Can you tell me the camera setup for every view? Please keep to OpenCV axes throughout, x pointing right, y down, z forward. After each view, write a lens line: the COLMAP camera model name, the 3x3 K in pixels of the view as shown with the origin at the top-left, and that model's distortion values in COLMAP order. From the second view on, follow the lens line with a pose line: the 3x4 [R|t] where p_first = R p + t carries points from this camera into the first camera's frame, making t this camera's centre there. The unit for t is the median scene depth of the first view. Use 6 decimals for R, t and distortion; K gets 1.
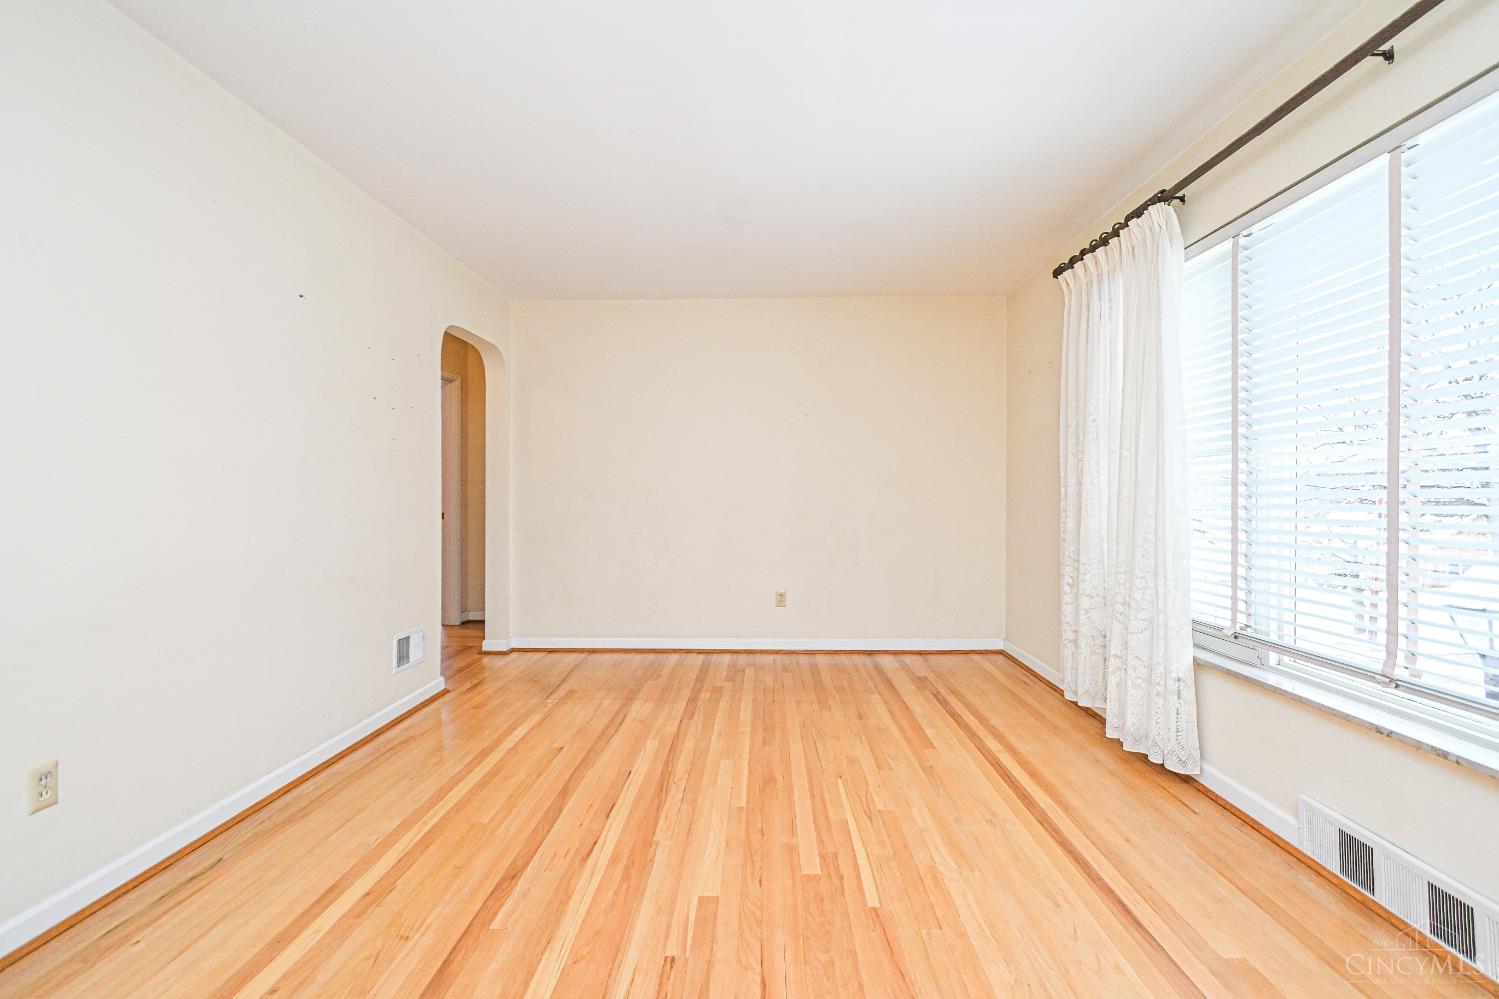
lens RADIAL K [[659.0, 0, 751.8], [0, 659.0, 497.9], [0, 0, 1]] dist [0.024579, 0.000290]
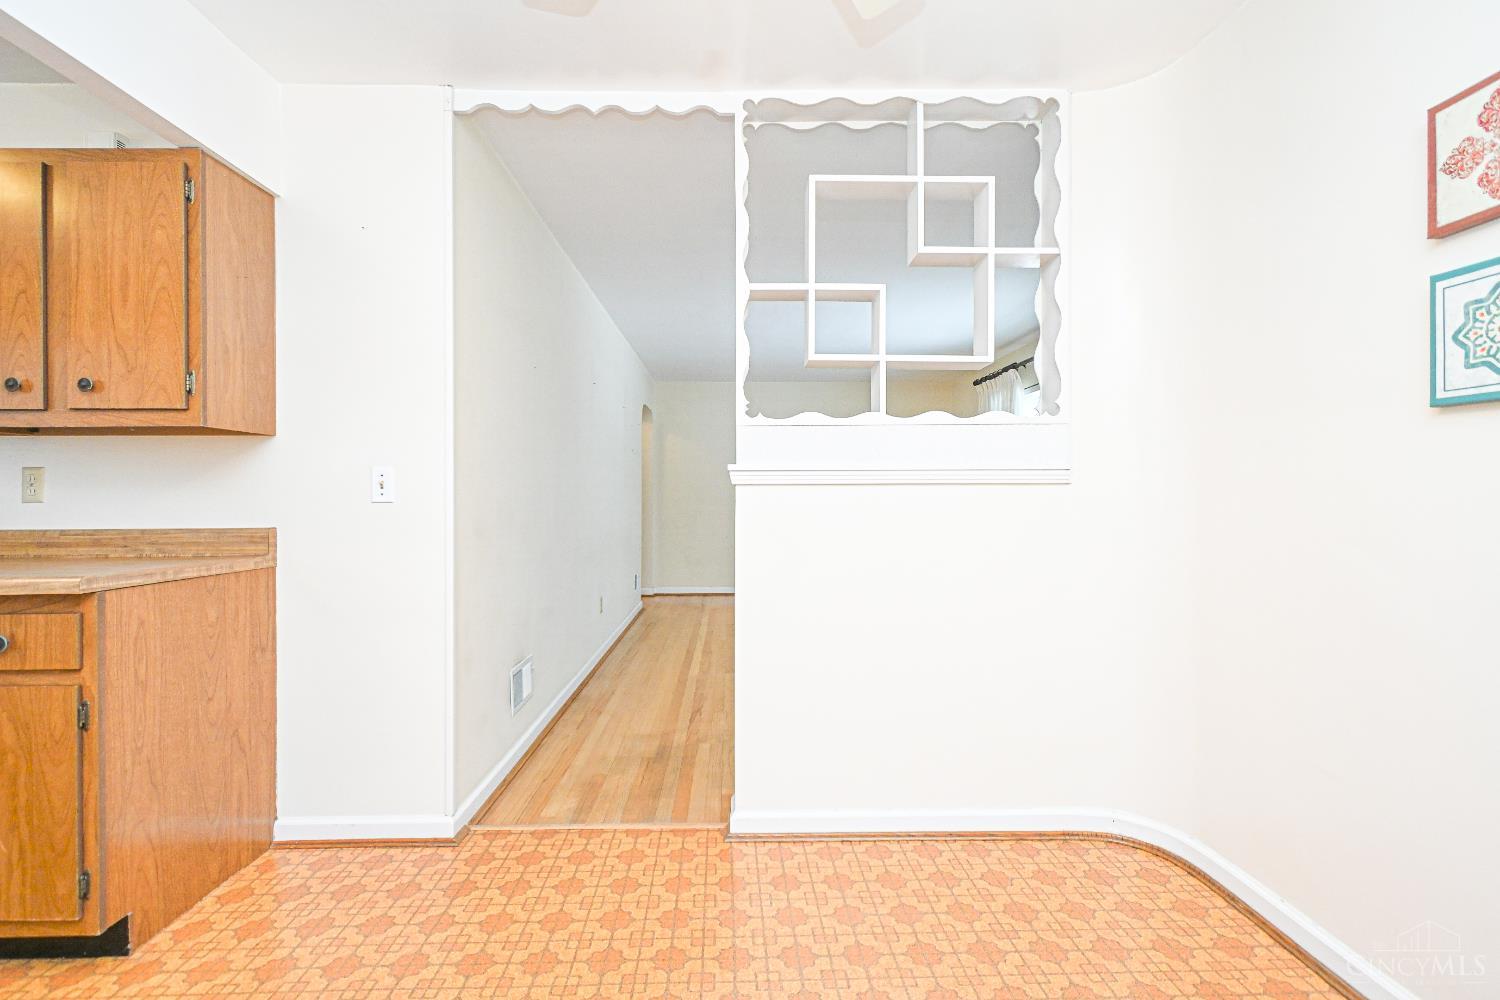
lens RADIAL K [[623.6, 0, 749.9], [0, 623.6, 497.4], [0, 0, 1]] dist [-0.000422, -0.000286]
pose [[0.999221, -0.002462, 0.039396, -0.495817], [0.002555, 0.999994, -0.002295, 0.001256], [-0.039390, 0.002394, 0.999221, -1.450331]]
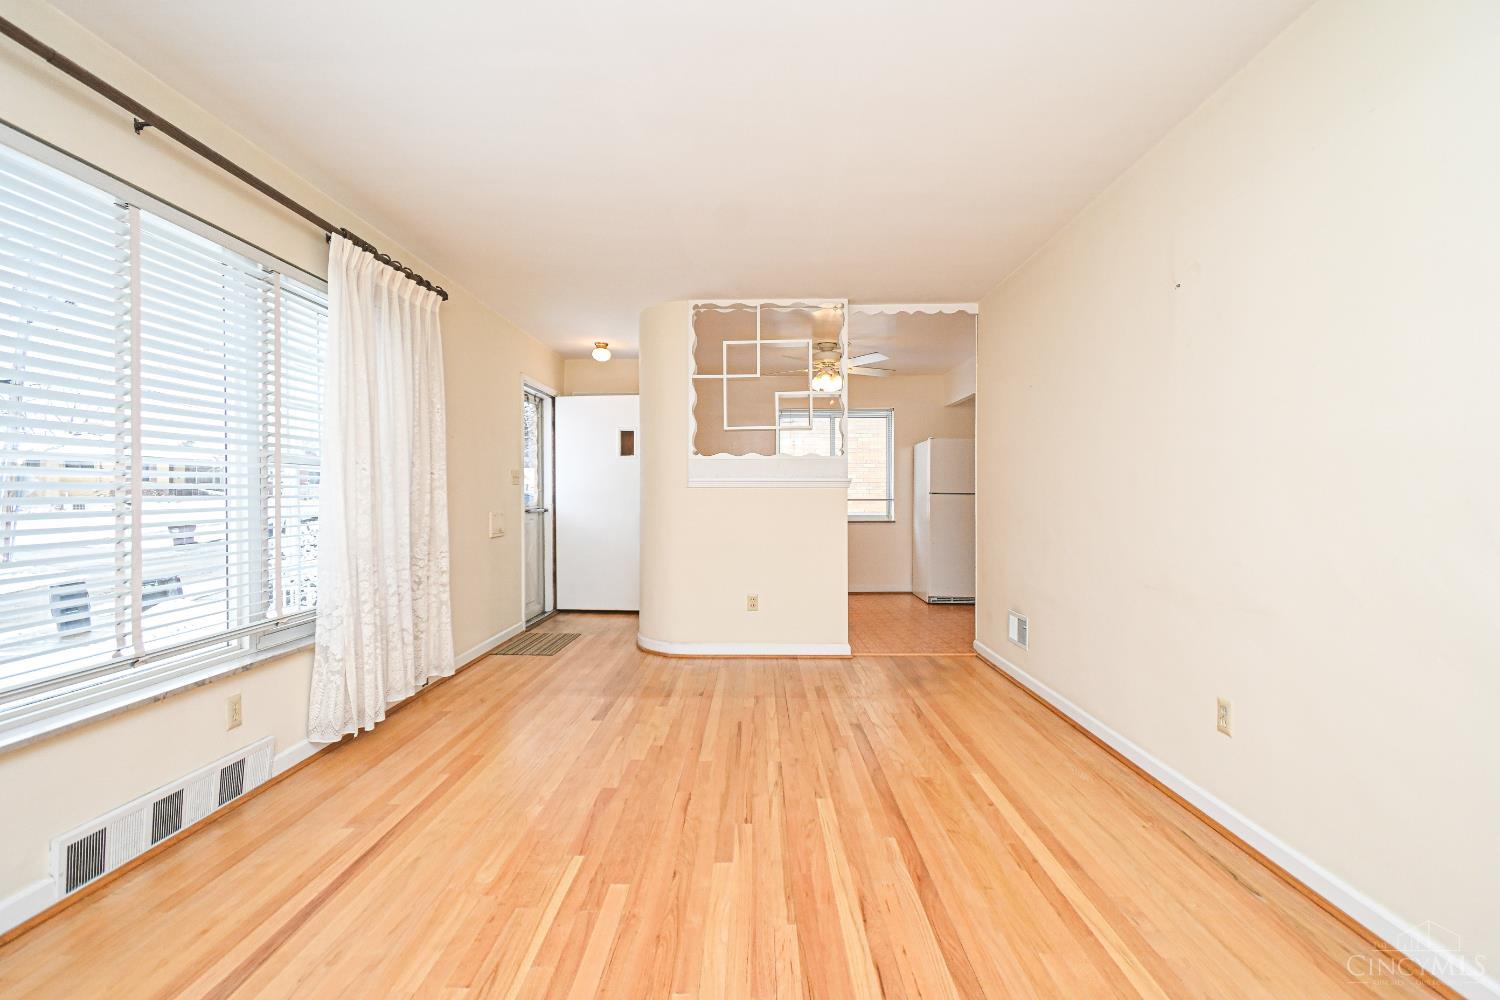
lens RADIAL K [[659.5, 0, 750.2], [0, 659.5, 500.4], [0, 0, 1]] dist [0.024579, 0.000290]
pose [[-0.999959, 0.005239, -0.007422, -0.104543], [0.005131, 0.999882, 0.014456, -0.016128], [0.007497, 0.014418, -0.999868, 2.106185]]
